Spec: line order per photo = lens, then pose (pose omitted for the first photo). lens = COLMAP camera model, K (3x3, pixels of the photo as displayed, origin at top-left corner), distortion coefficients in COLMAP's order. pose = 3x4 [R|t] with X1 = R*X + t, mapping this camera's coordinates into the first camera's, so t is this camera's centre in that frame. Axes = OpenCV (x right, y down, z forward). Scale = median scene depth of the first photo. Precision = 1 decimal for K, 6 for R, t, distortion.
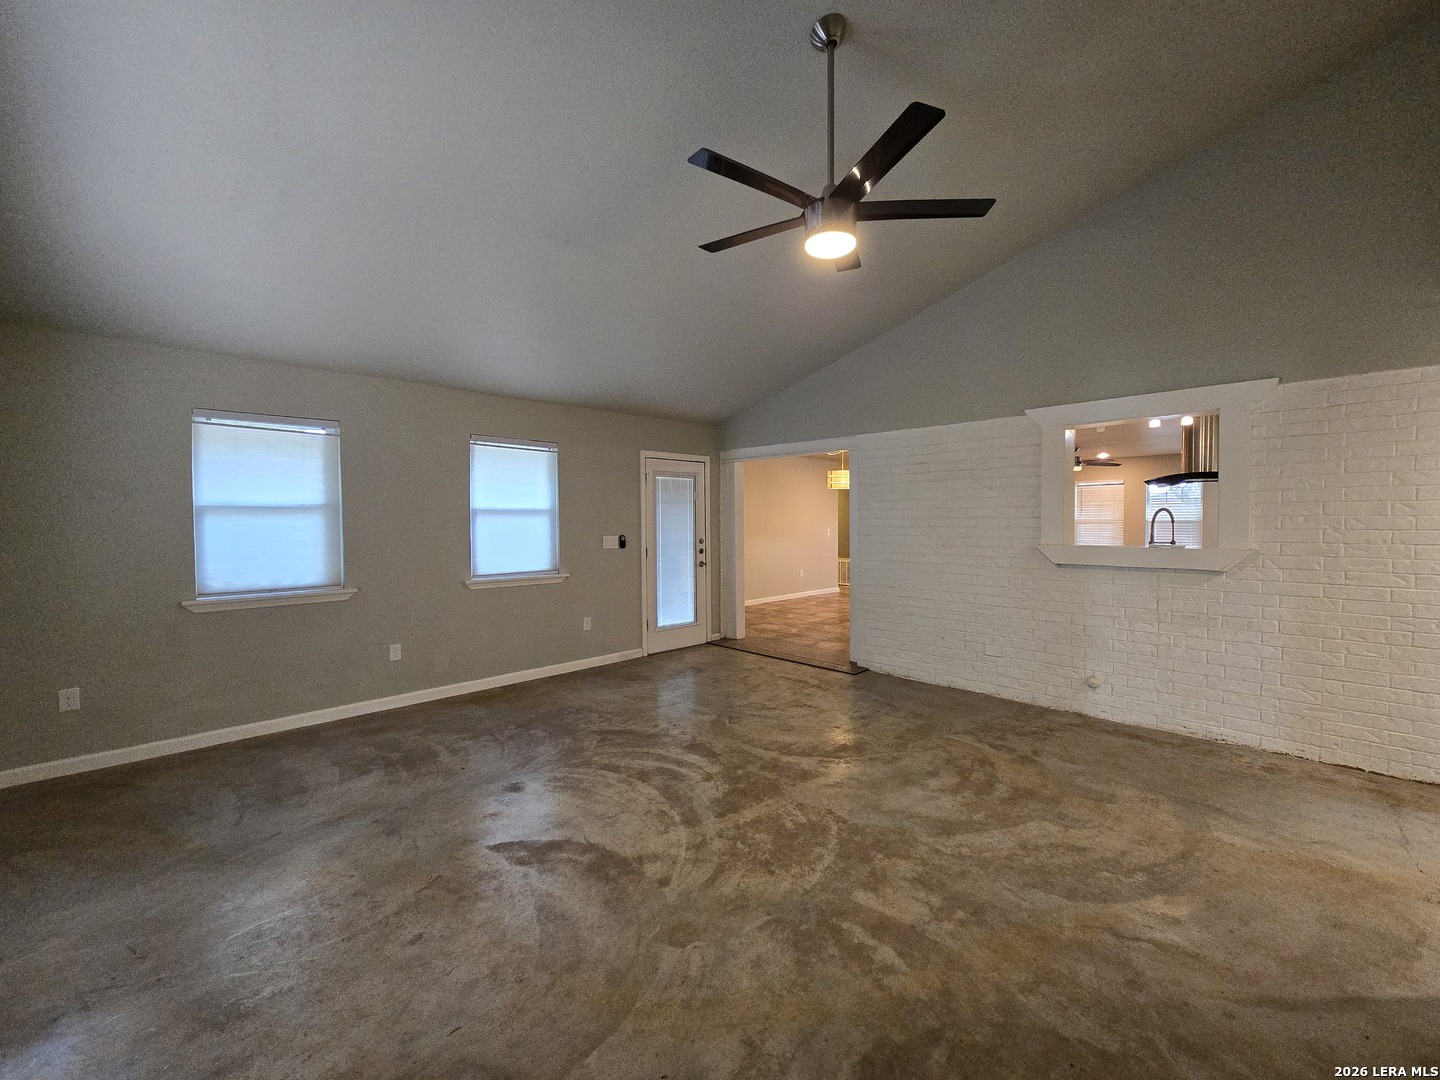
lens RADIAL K [[591.5, 0, 732.6], [0, 591.5, 532.5], [0, 0, 1]] dist [-0.001425, 0.000543]
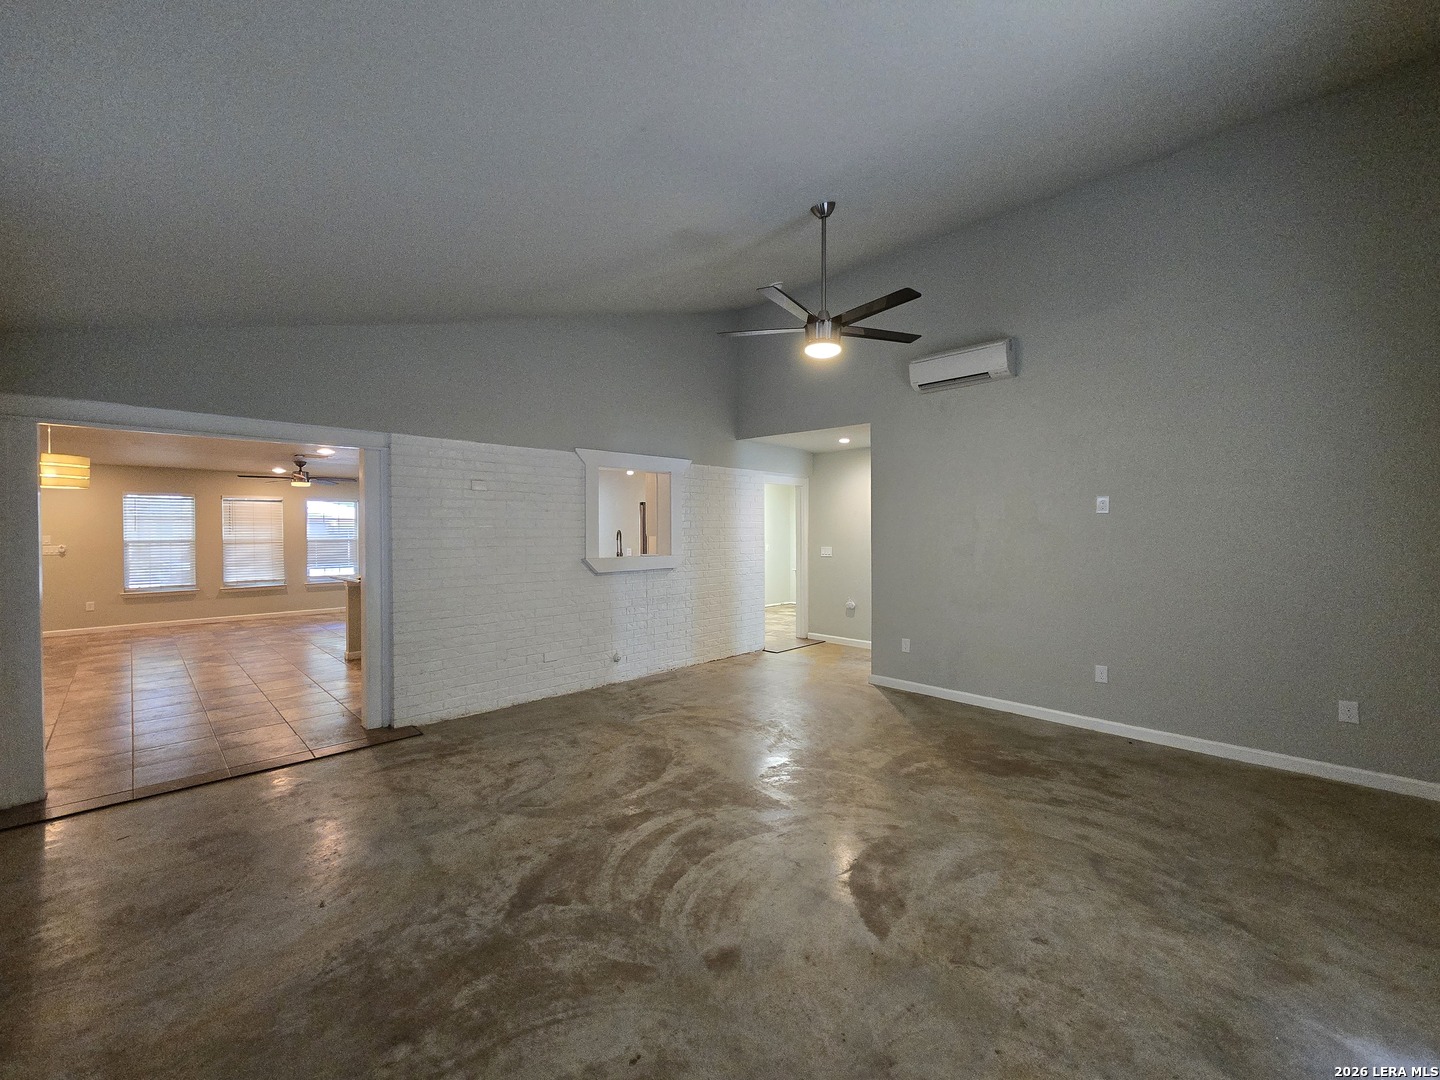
lens RADIAL K [[591.5, 0, 732.6], [0, 591.5, 532.5], [0, 0, 1]] dist [-0.001425, 0.000543]
pose [[-0.005787, 0.003590, 0.999977, -0.861360], [0.028542, 0.999587, -0.003424, -0.025833], [-0.999576, 0.028522, -0.005887, 0.833250]]
